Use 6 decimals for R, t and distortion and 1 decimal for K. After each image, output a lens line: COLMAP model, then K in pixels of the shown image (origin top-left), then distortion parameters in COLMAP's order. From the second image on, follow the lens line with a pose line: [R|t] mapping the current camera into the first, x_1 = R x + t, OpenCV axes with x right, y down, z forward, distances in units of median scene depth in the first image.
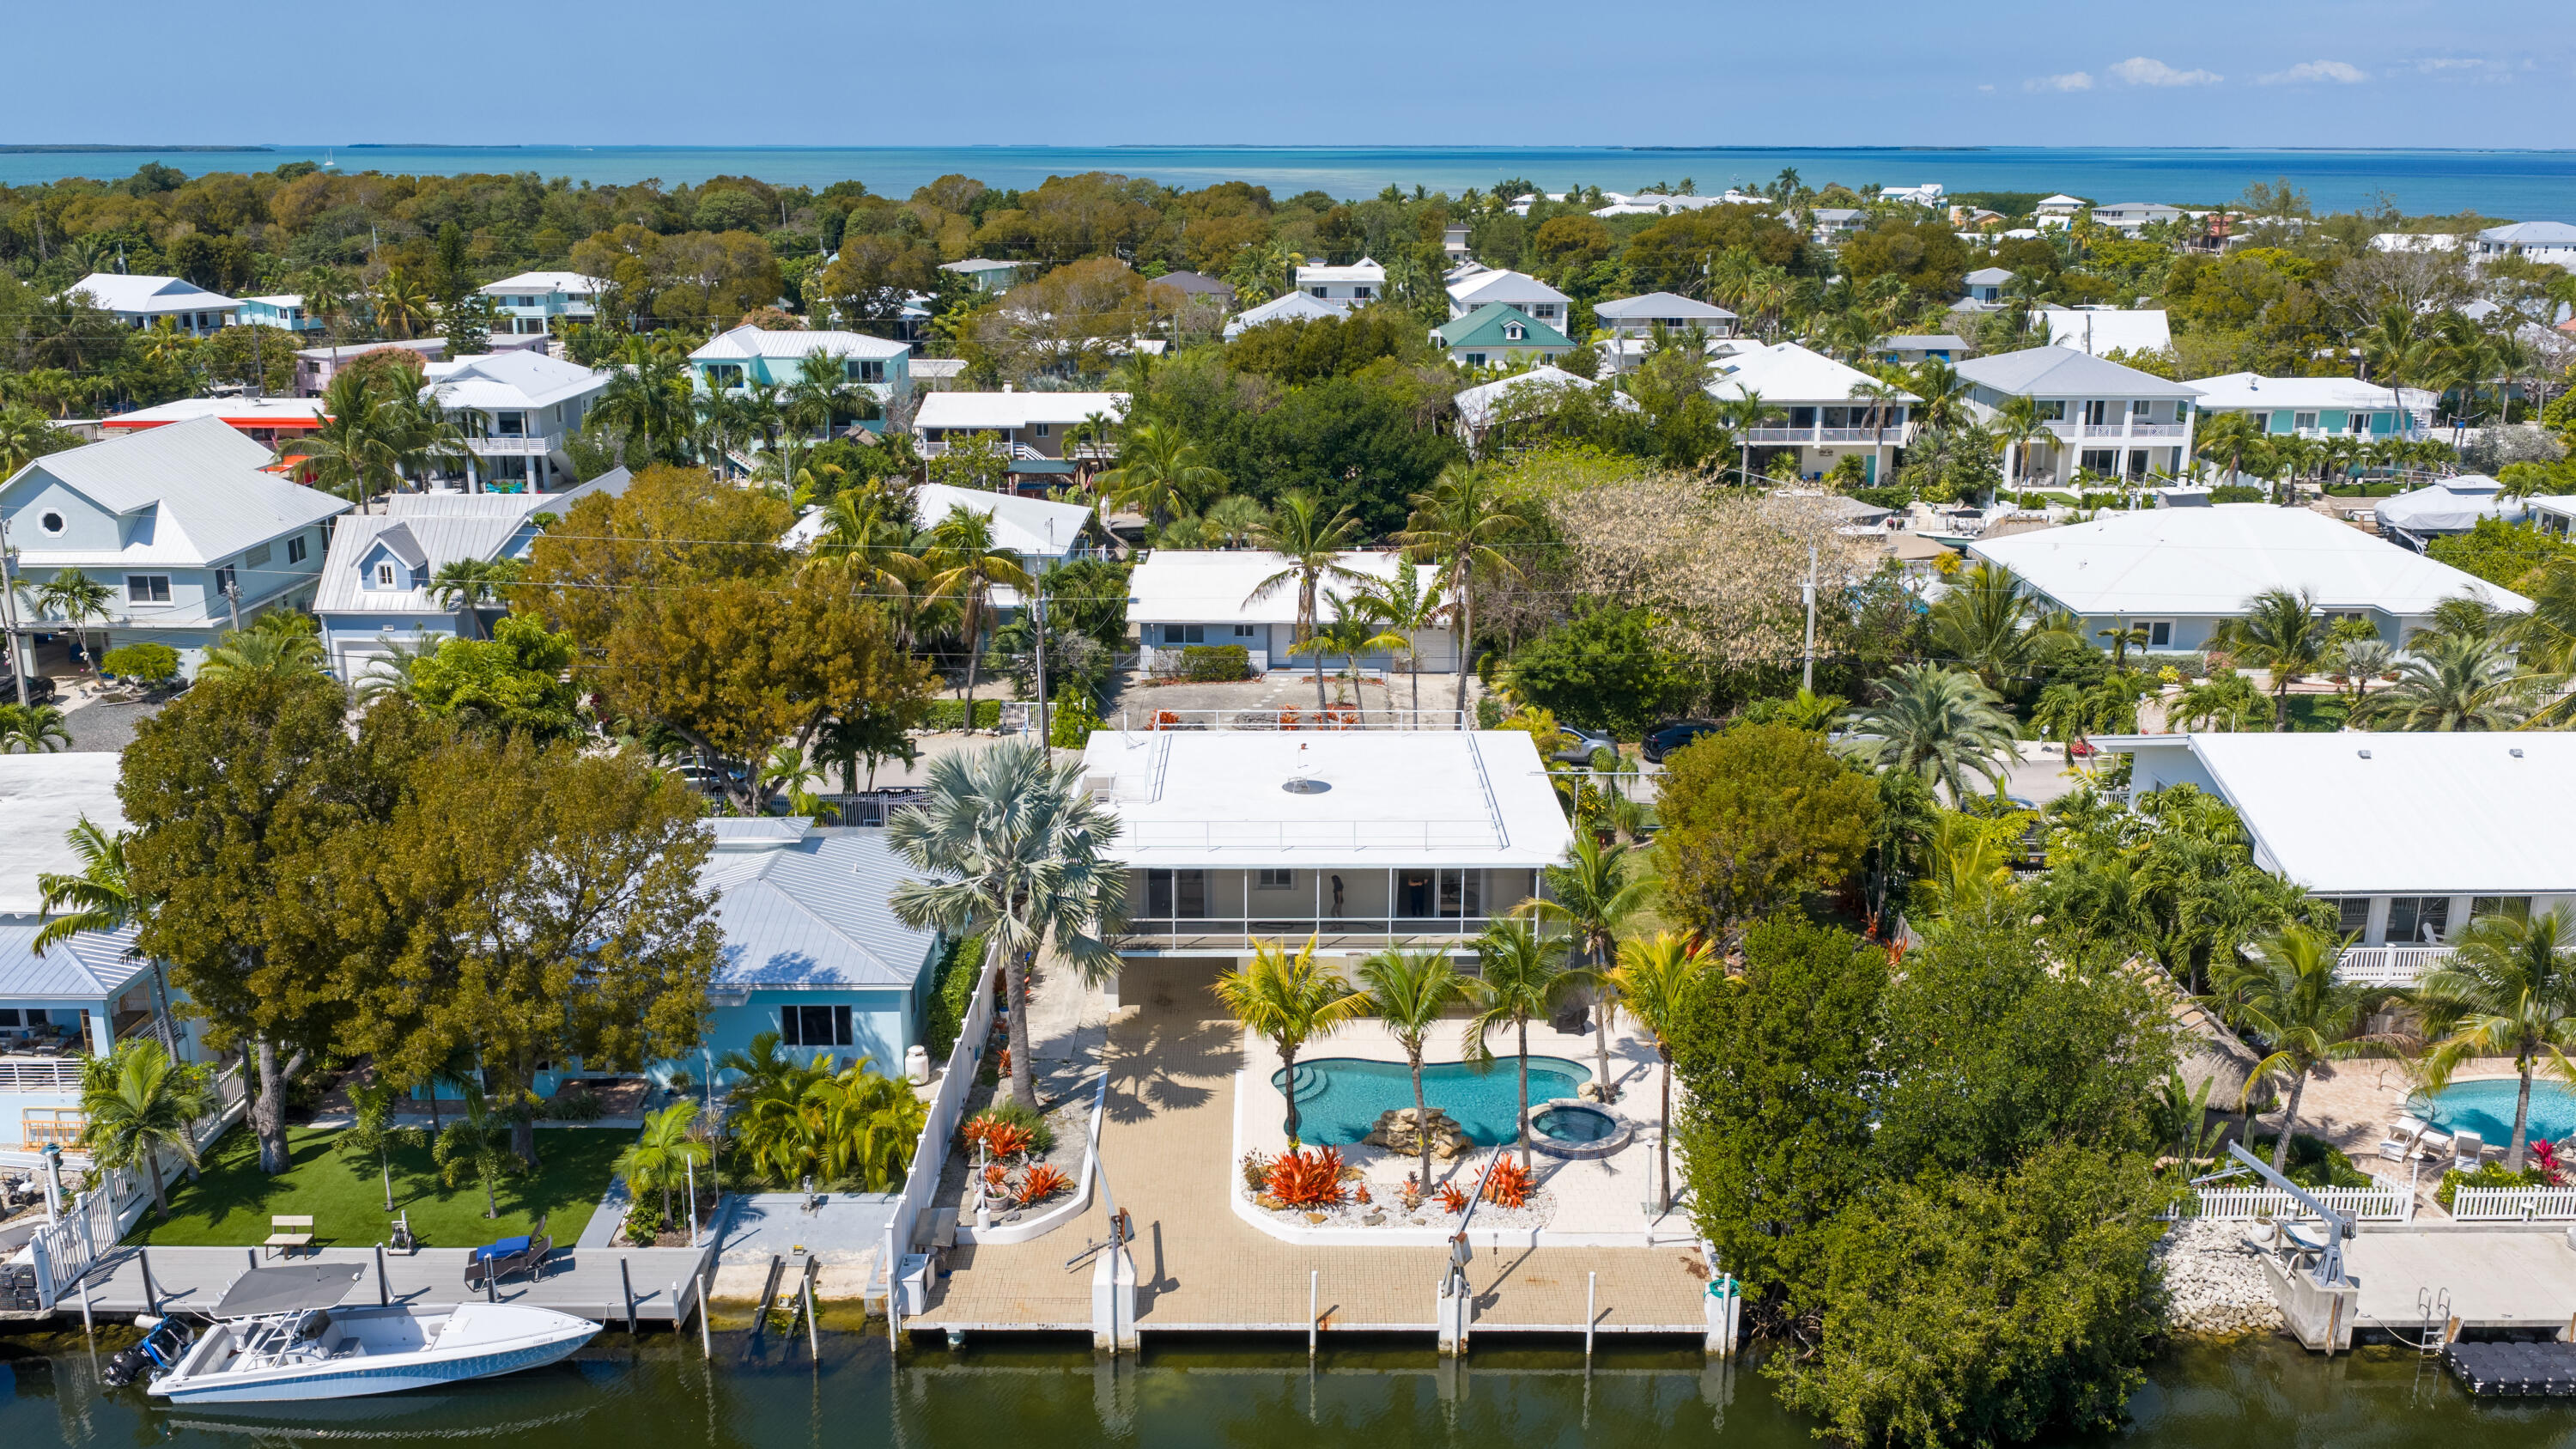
lens RADIAL K [[2129.1, 0, 1288.0], [0, 2129.1, 724.5], [0, 0, 1]] dist [0.019880, -0.056643]
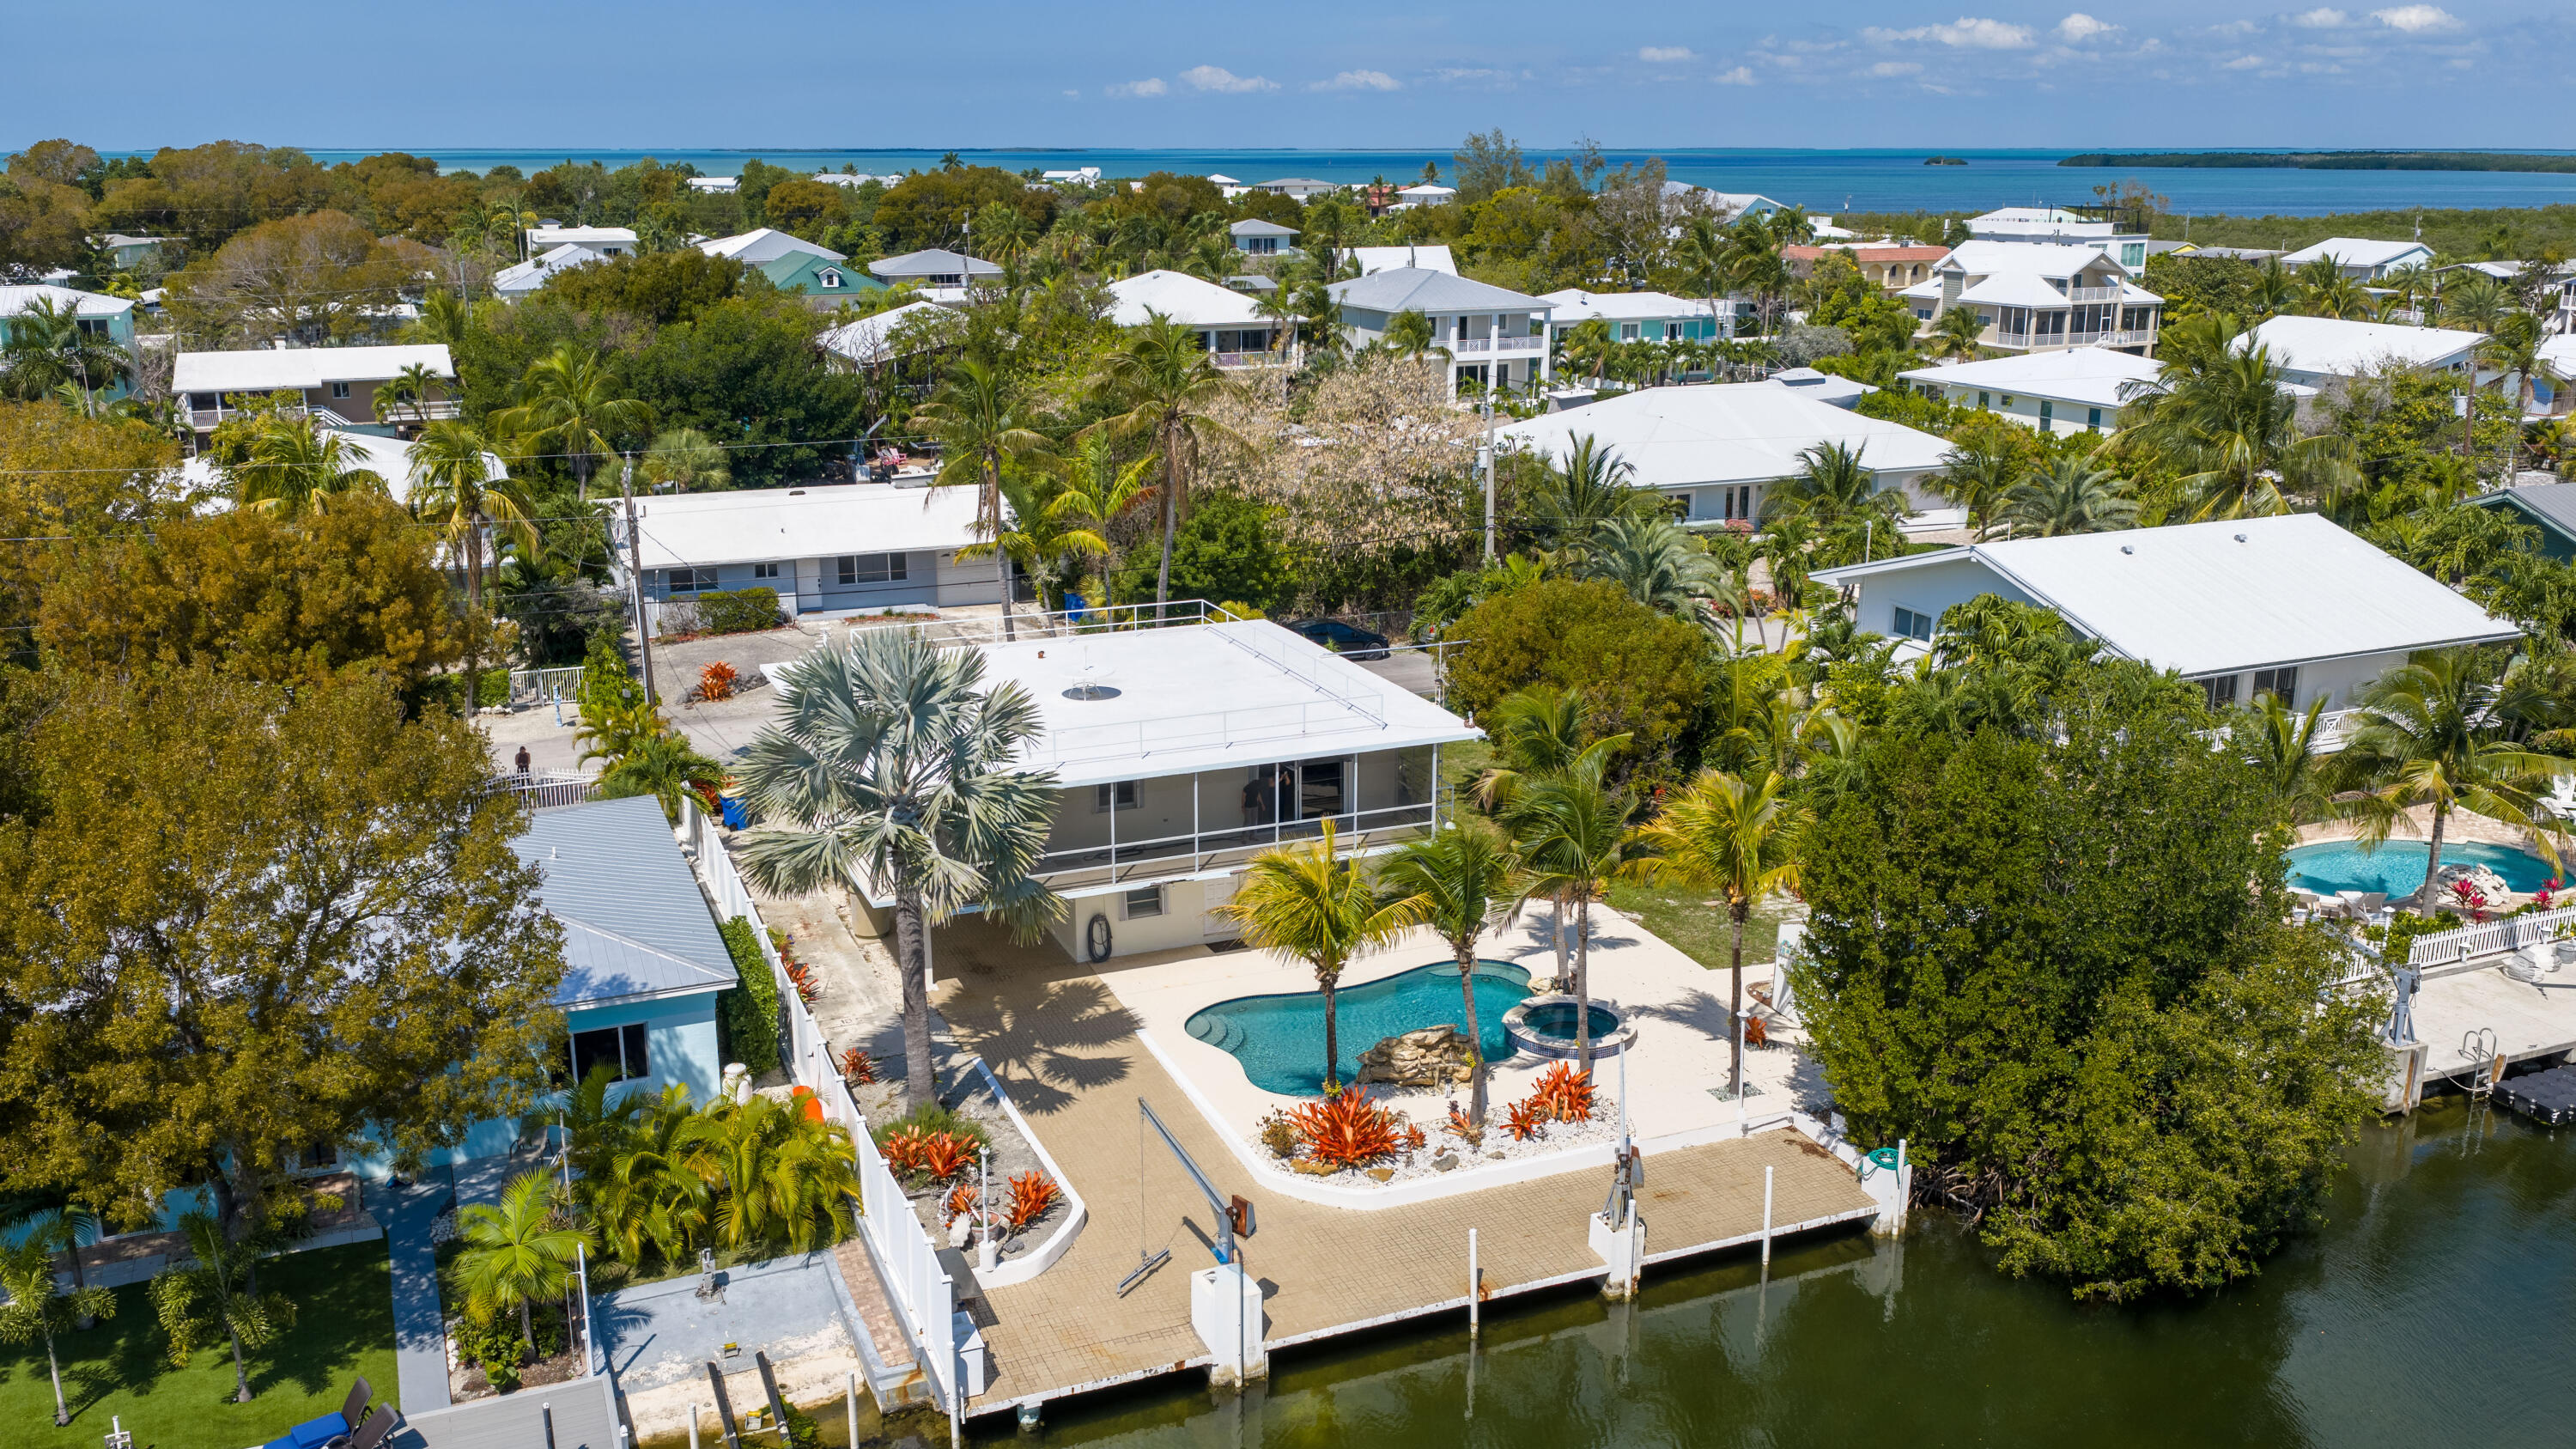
lens RADIAL K [[2129.1, 0, 1288.0], [0, 2129.1, 724.5], [0, 0, 1]] dist [0.019880, -0.056643]
pose [[0.921134, -0.102291, 0.375564, -0.267121], [0.102624, 0.994535, 0.019176, 0.038058], [-0.375473, 0.020879, 0.926598, 0.230879]]
